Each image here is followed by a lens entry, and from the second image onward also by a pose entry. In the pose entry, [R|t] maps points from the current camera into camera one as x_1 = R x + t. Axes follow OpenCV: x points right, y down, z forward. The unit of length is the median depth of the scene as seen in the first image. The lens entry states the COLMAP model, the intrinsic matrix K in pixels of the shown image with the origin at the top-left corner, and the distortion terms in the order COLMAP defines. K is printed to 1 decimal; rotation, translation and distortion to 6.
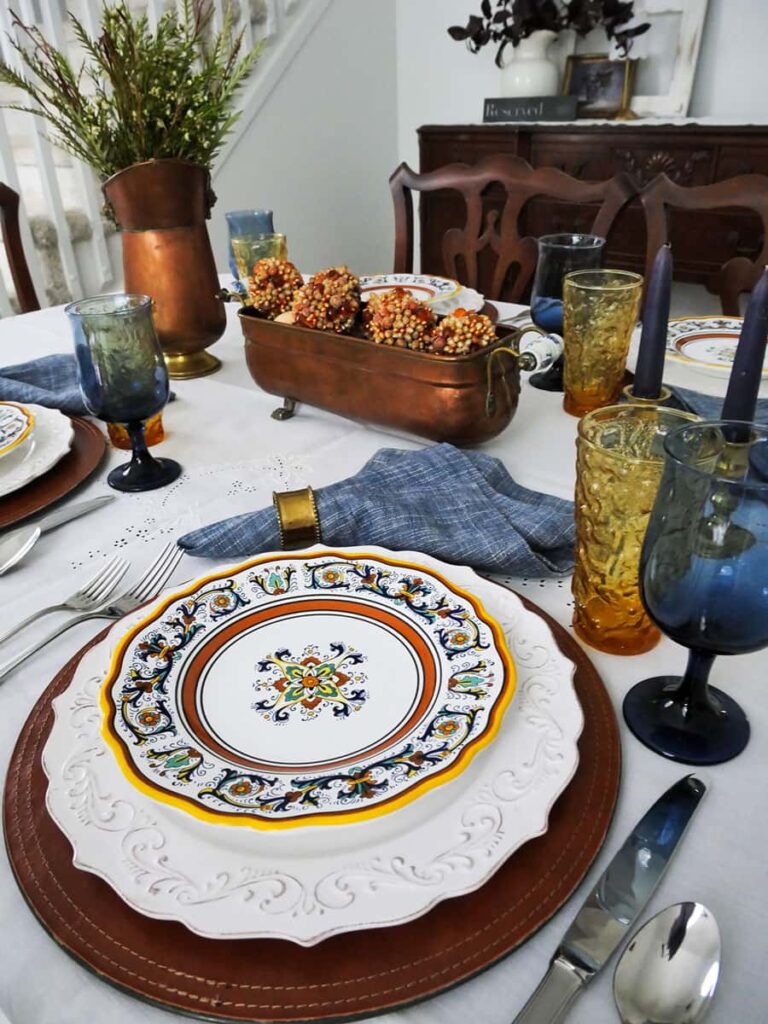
lens RADIAL K [[740.9, 0, 377.5], [0, 740.9, 511.3], [0, 0, 1]] dist [-0.038622, 0.002157]
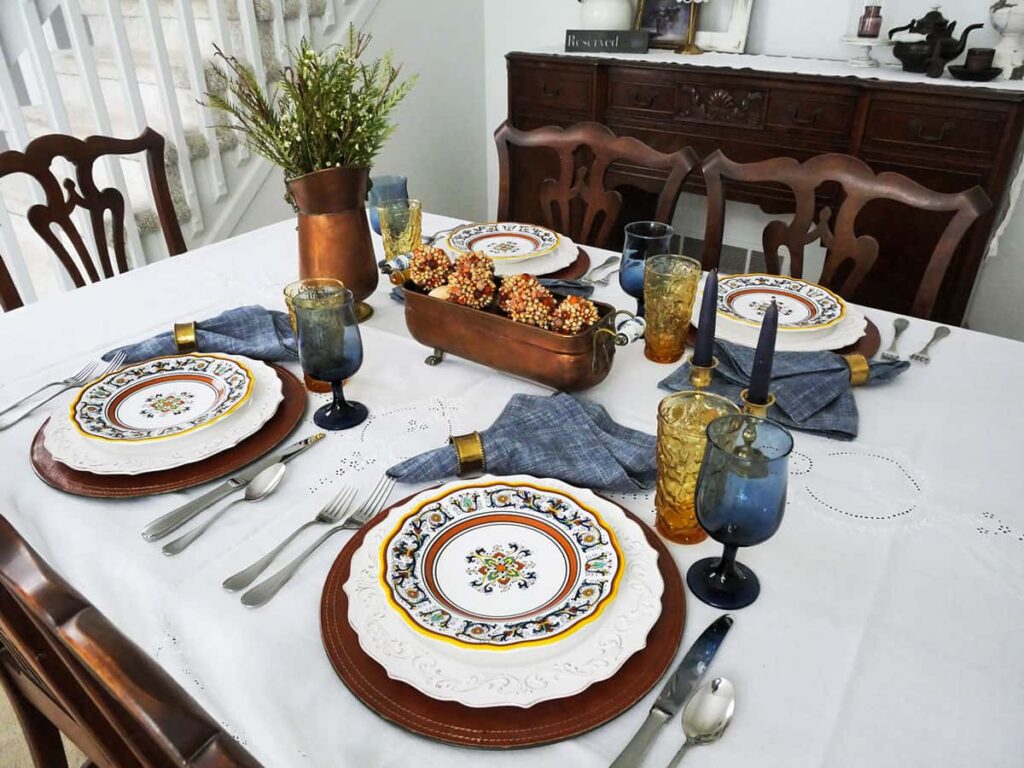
lens RADIAL K [[740.9, 0, 513.9], [0, 740.9, 390.1], [0, 0, 1]] dist [-0.038622, 0.002157]
pose [[0.996488, -0.013980, 0.082566, -0.164146], [0.013083, 0.999849, 0.011400, -0.157449], [-0.082713, -0.010280, 0.996520, -0.546644]]
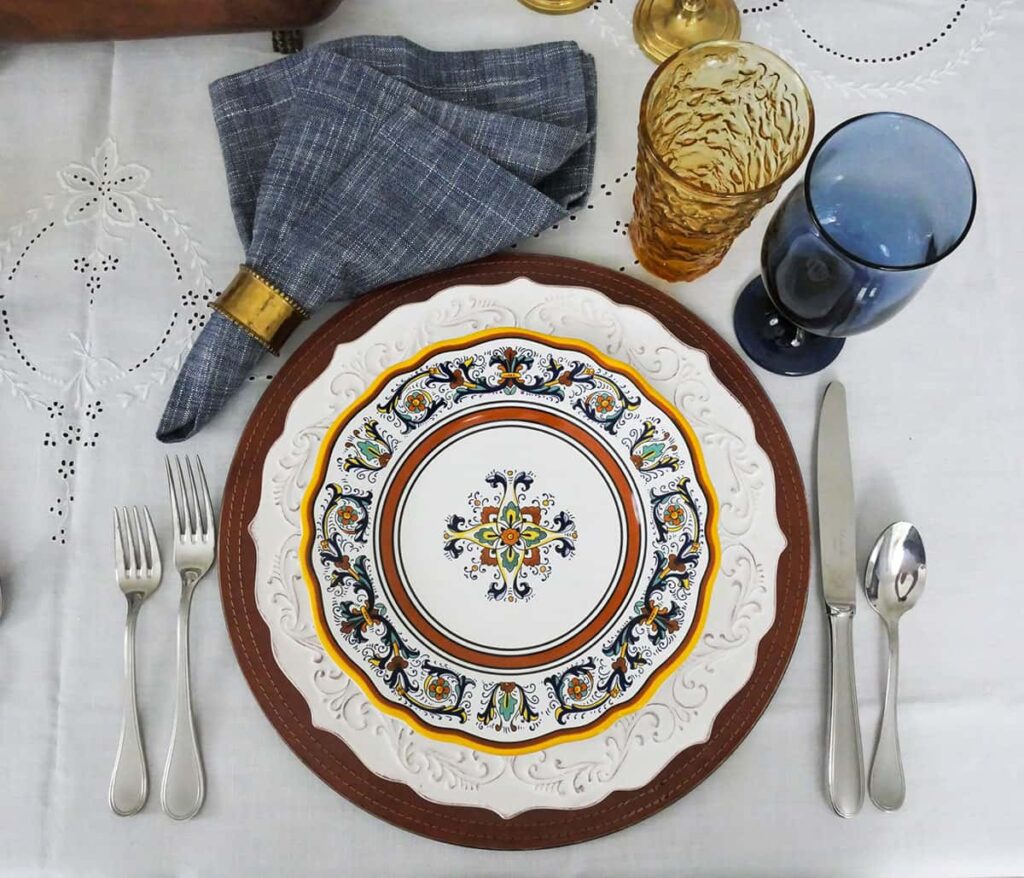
lens RADIAL K [[890.6, 0, 512.0], [0, 890.6, 439.0], [0, 0, 1]] dist [-0.016946, -0.017640]
pose [[0.764992, -0.630319, 0.132230, -0.138623], [0.311520, 0.541840, 0.780618, -0.637798], [-0.563686, -0.555975, 0.610860, 0.302424]]
